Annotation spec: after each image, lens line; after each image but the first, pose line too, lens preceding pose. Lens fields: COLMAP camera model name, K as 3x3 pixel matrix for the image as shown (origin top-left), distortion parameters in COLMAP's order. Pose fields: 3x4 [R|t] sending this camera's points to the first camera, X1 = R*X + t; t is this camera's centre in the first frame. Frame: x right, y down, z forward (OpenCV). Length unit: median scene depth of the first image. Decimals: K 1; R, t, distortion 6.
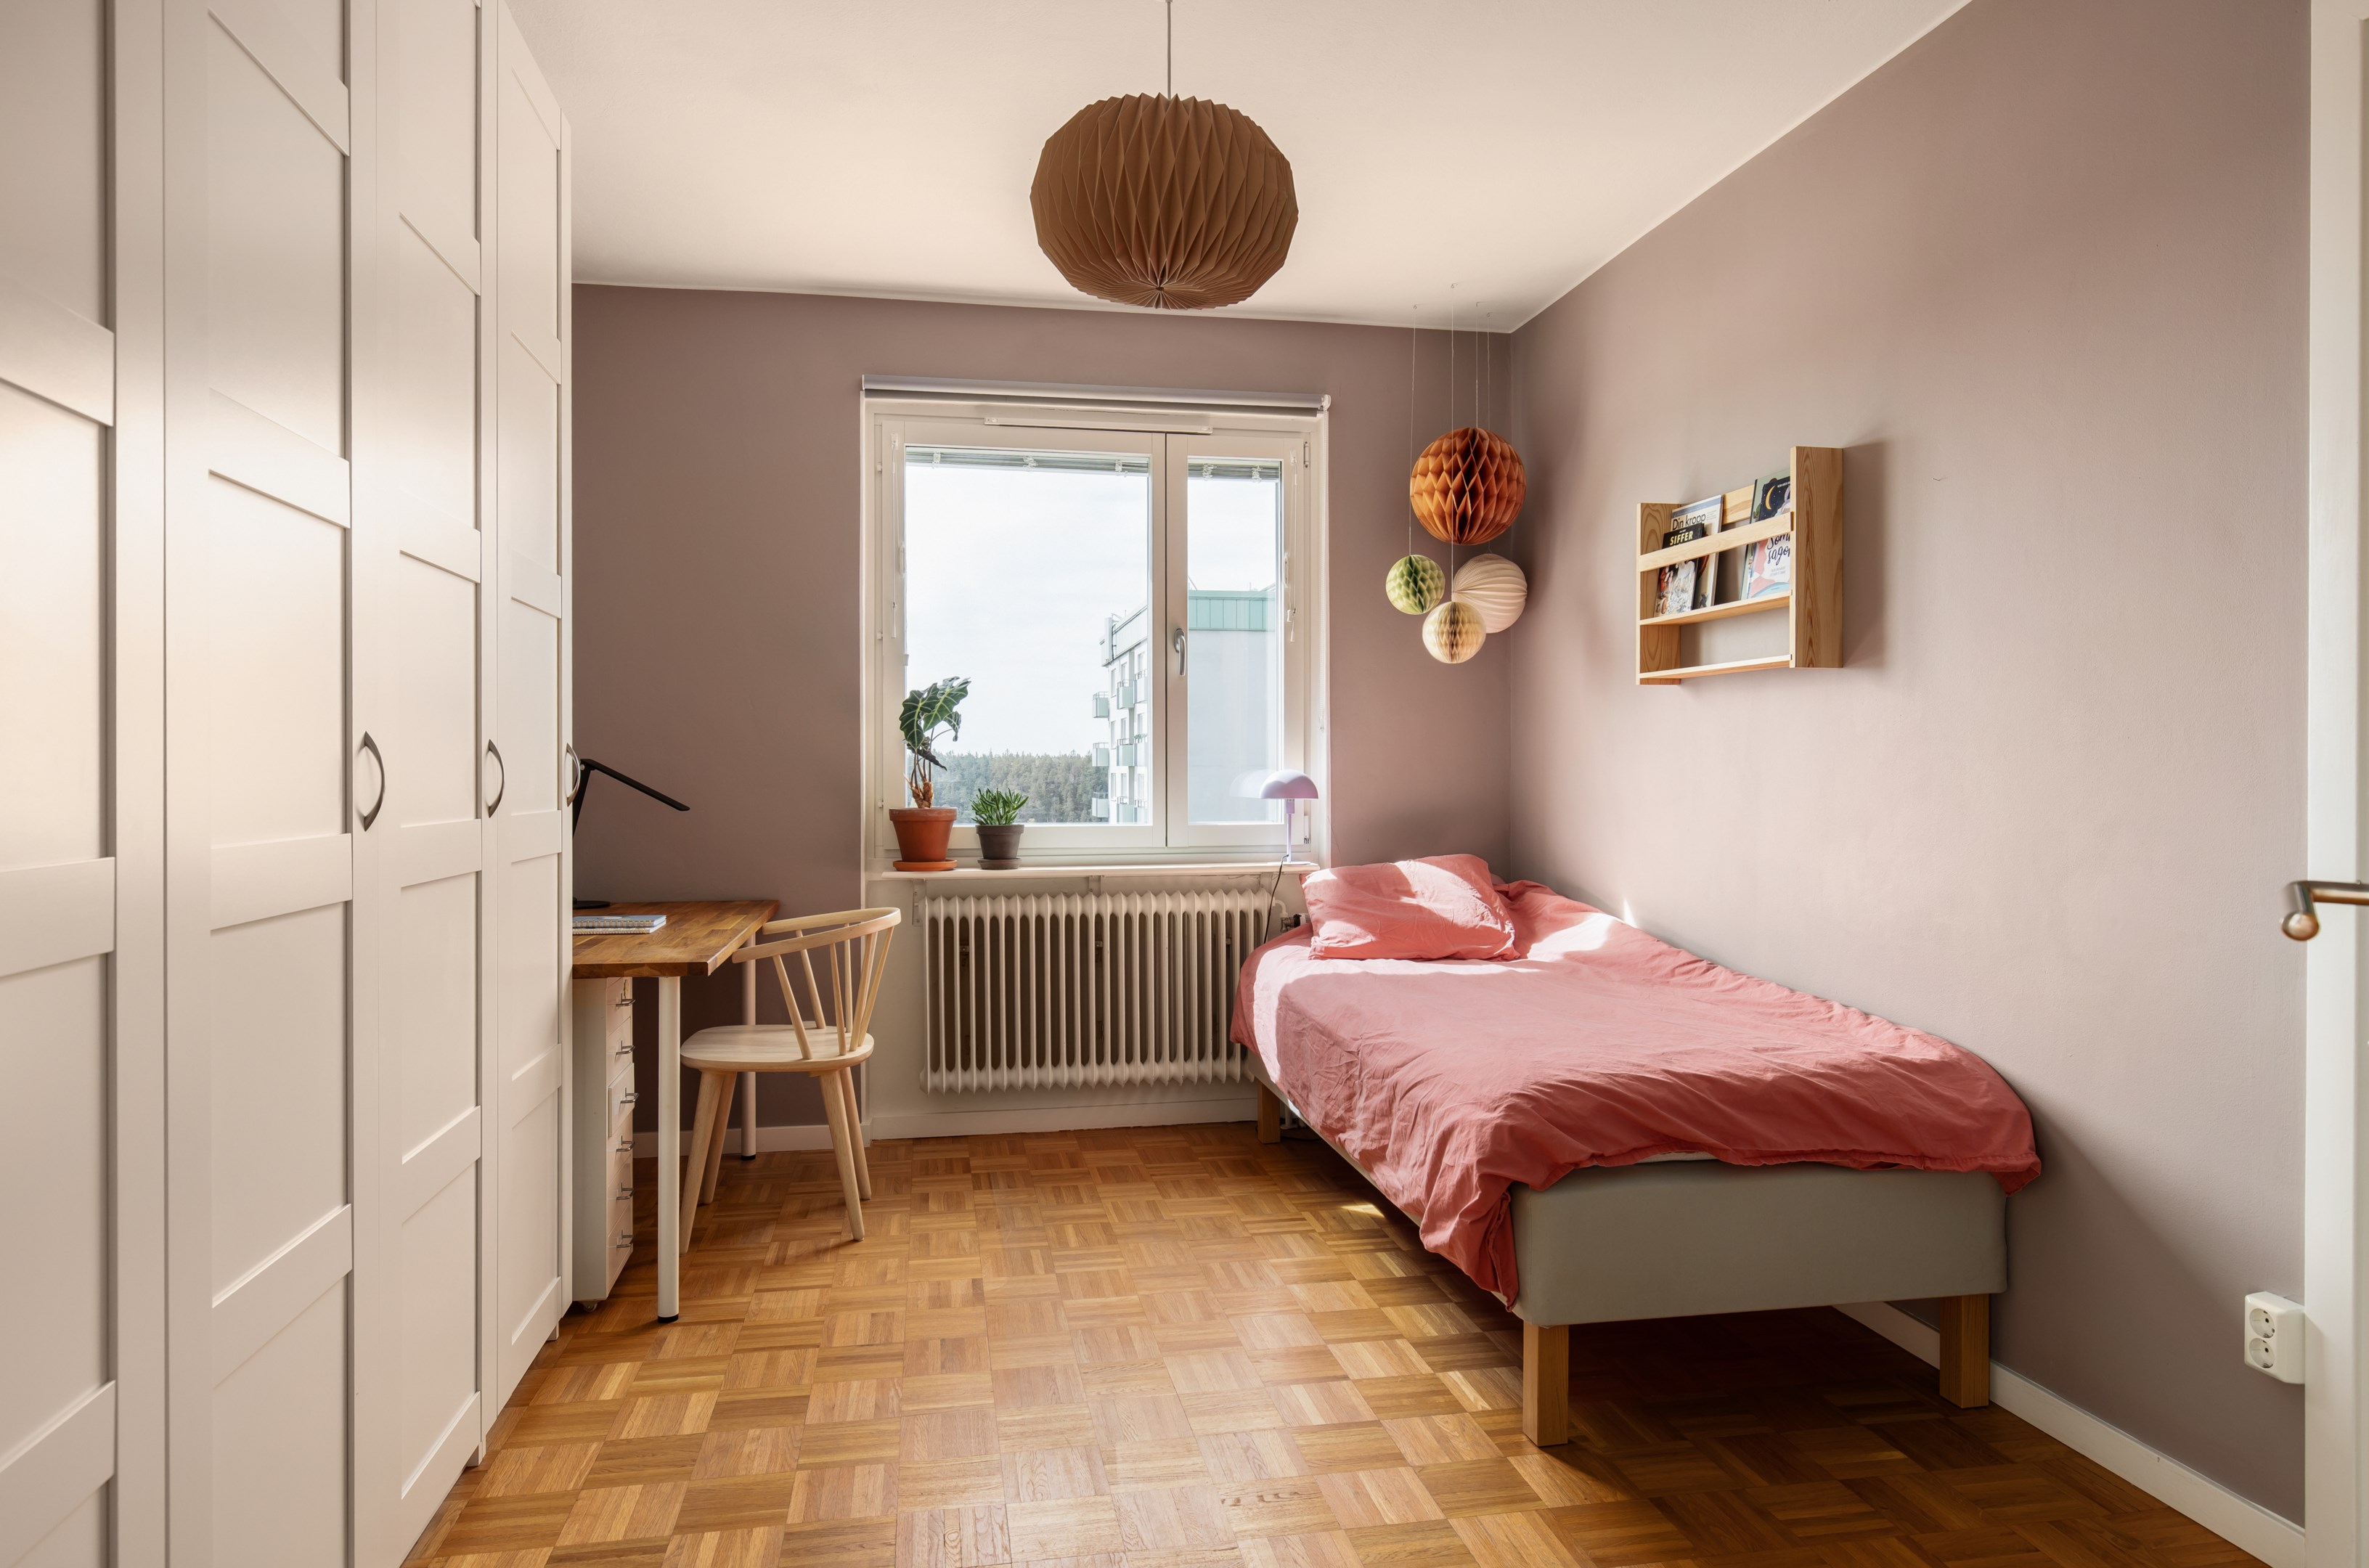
lens RADIAL K [[1391.0, 0, 1156.4], [0, 1391.0, 764.6], [0, 0, 1]] dist [0.007068, 0.000316]
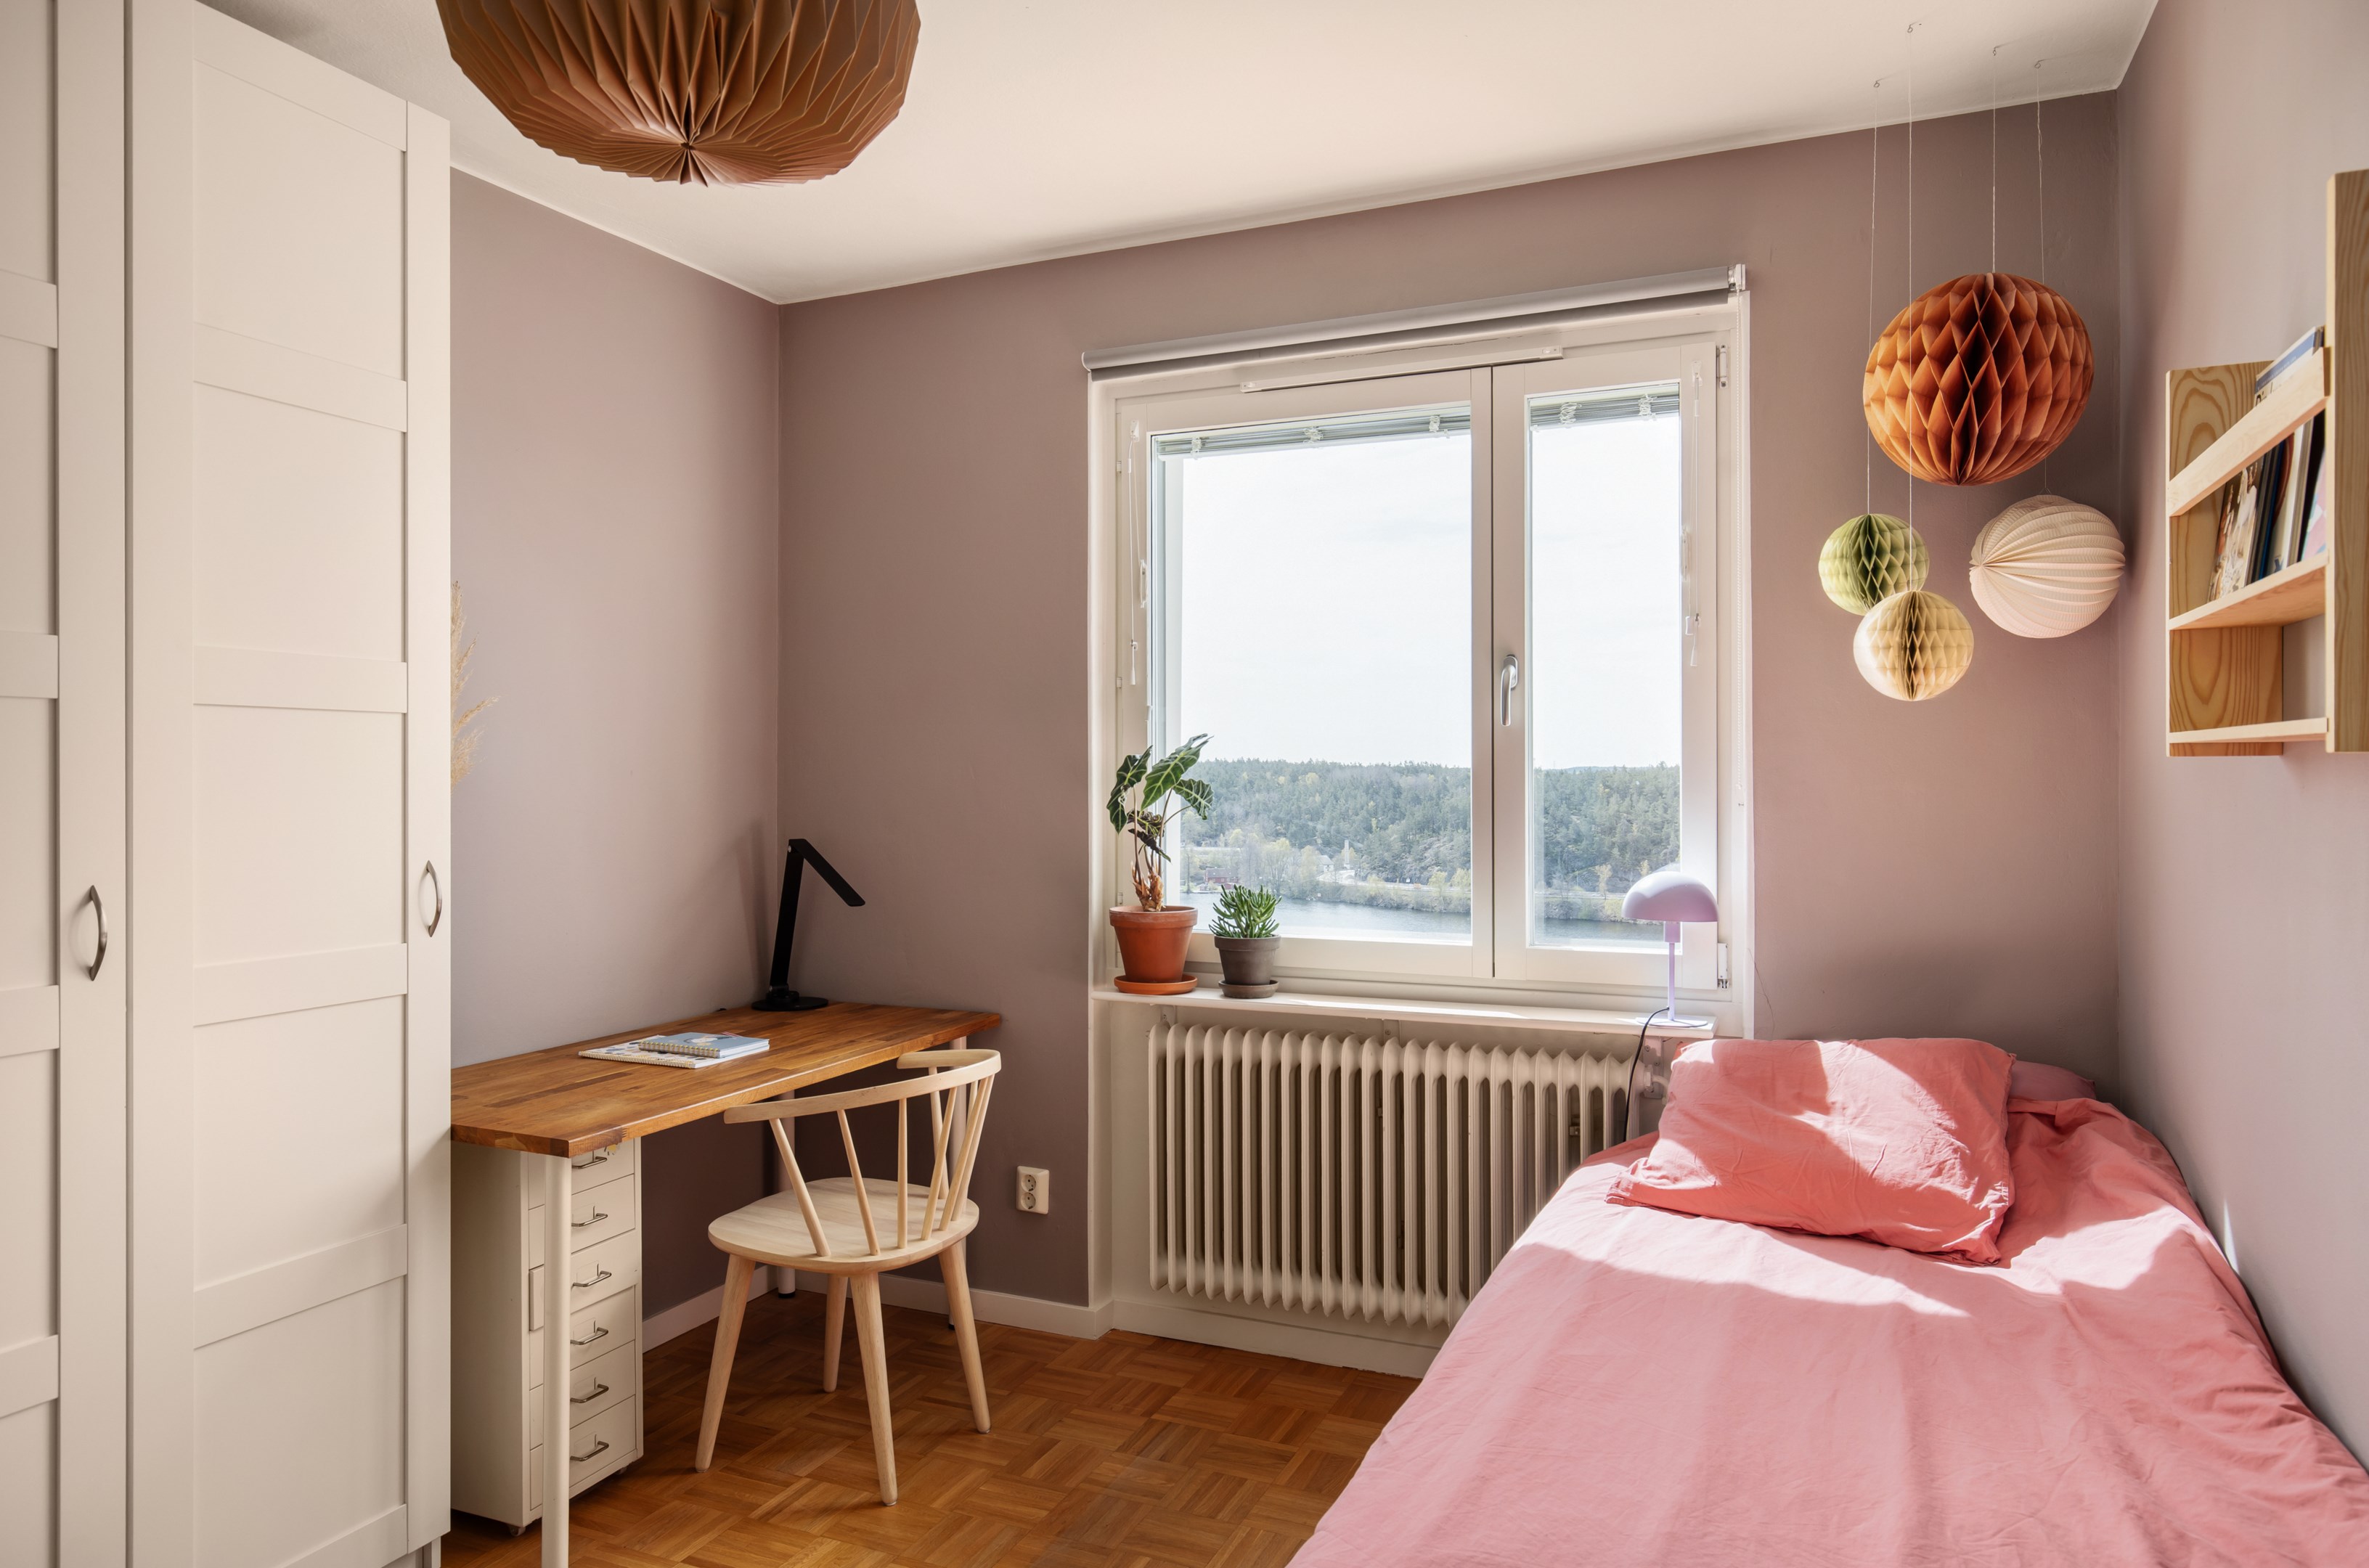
lens RADIAL K [[1472.6, 0, 1179.3], [0, 1472.6, 770.7], [0, 0, 1]] dist [0.001196, 0.008872]
pose [[0.835366, -0.001578, -0.549692, 0.285534], [0.003092, 0.999994, 0.001828, -0.045796], [0.549686, -0.003226, 0.835365, 0.333649]]
